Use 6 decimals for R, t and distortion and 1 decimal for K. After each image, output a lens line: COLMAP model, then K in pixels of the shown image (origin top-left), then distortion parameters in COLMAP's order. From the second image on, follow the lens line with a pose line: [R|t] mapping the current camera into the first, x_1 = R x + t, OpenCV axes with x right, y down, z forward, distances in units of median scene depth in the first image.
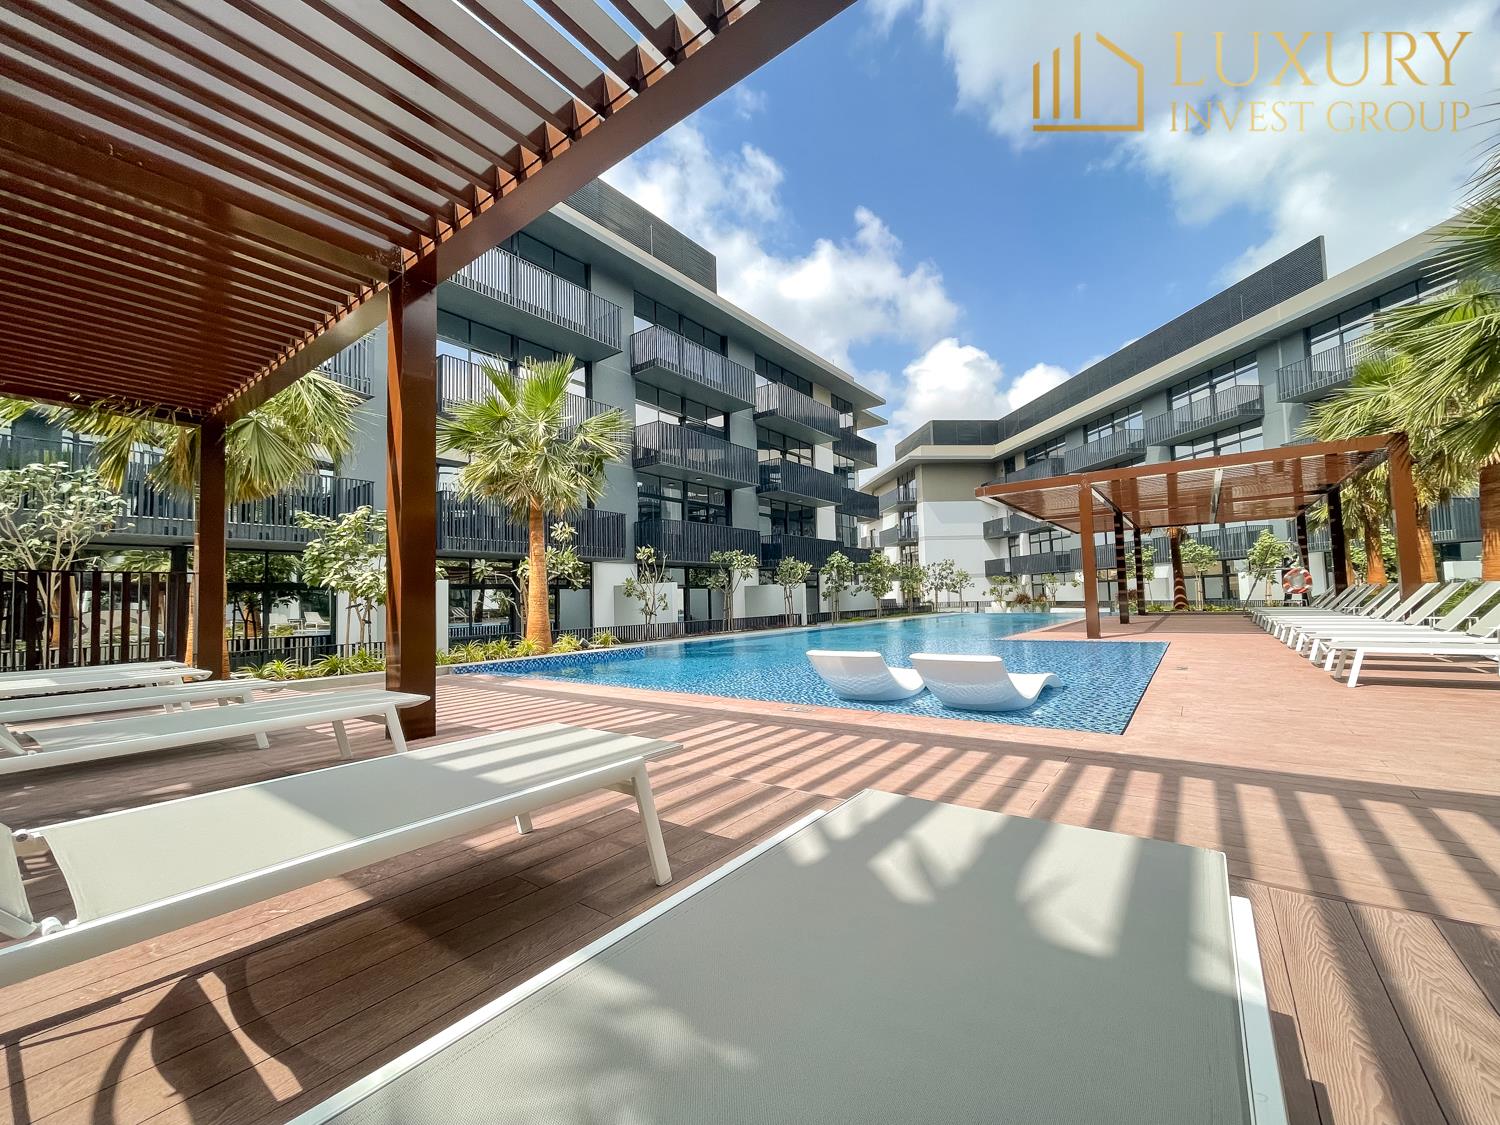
lens RADIAL K [[603.4, 0, 750.0], [0, 603.4, 562.5], [0, 0, 1]] dist [0.008003, -0.000177]
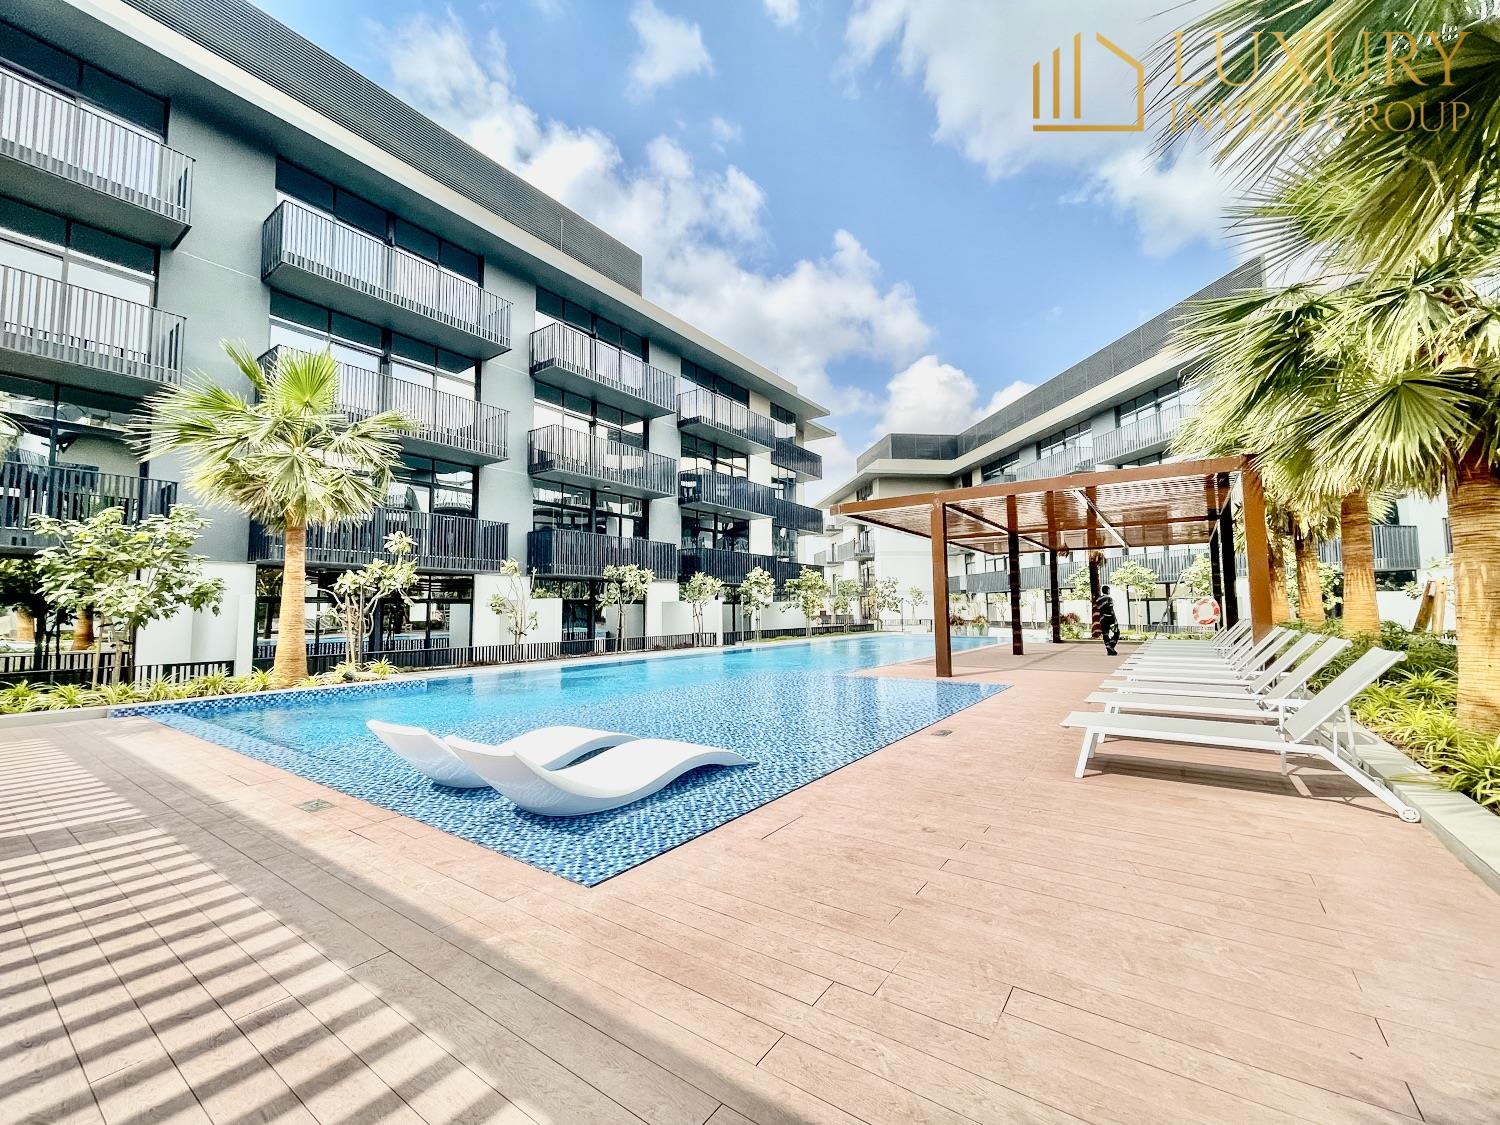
lens RADIAL K [[596.8, 0, 750.0], [0, 596.8, 562.5], [0, 0, 1]] dist [-0.001070, 0.000055]
pose [[0.999830, 0.008484, 0.016364, 0.092462], [-0.008087, 0.999674, -0.024198, -0.001201], [-0.016564, 0.024061, 0.999573, 0.056905]]
